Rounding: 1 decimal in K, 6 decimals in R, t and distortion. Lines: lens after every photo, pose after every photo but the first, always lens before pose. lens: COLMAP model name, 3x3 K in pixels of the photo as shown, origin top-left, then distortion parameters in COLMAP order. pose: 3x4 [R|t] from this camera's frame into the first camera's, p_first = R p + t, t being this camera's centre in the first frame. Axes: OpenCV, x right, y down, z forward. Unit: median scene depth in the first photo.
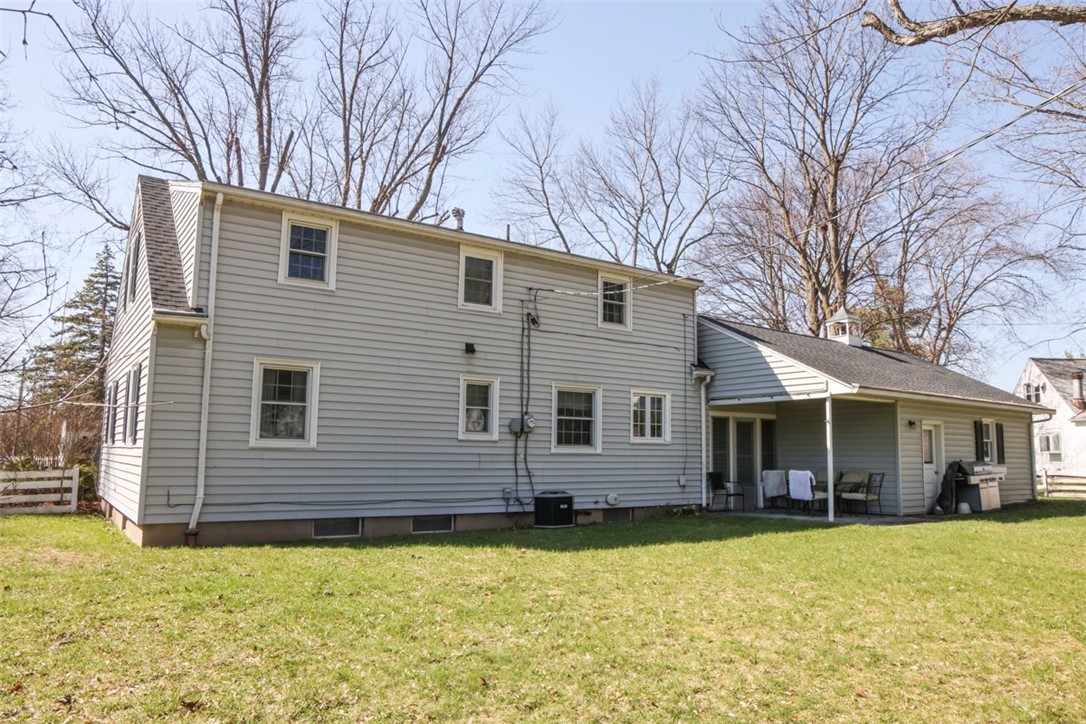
lens RADIAL K [[739.4, 0, 540.6], [0, 739.4, 364.9], [0, 0, 1]] dist [-0.073876, 0.009082]
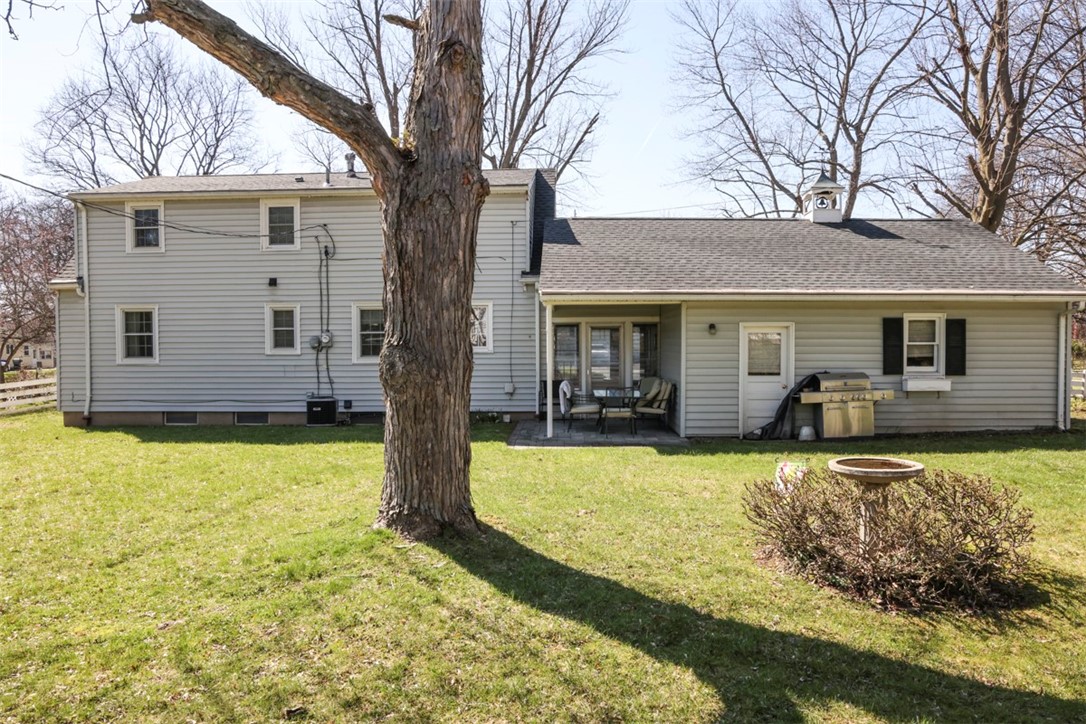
lens RADIAL K [[739.4, 0, 548.4], [0, 739.4, 364.0], [0, 0, 1]] dist [-0.073876, 0.009082]
pose [[0.803560, 0.002063, -0.595220, 0.967345], [0.087306, 0.988770, 0.121292, 0.005473], [0.588786, -0.149432, 0.794356, 0.255419]]
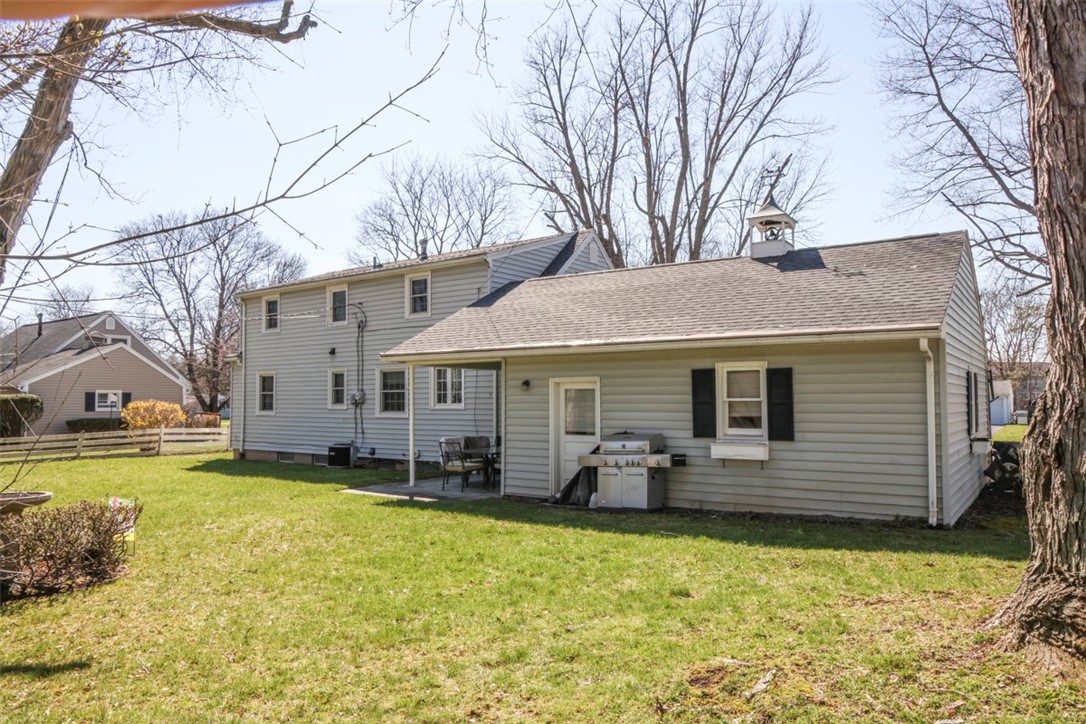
lens RADIAL K [[739.4, 0, 545.0], [0, 739.4, 368.5], [0, 0, 1]] dist [-0.073876, 0.009082]
pose [[0.335926, -0.057247, -0.940147, 1.448101], [0.121683, 0.992424, -0.016952, 0.090917], [0.933995, -0.108706, 0.340347, 0.840565]]
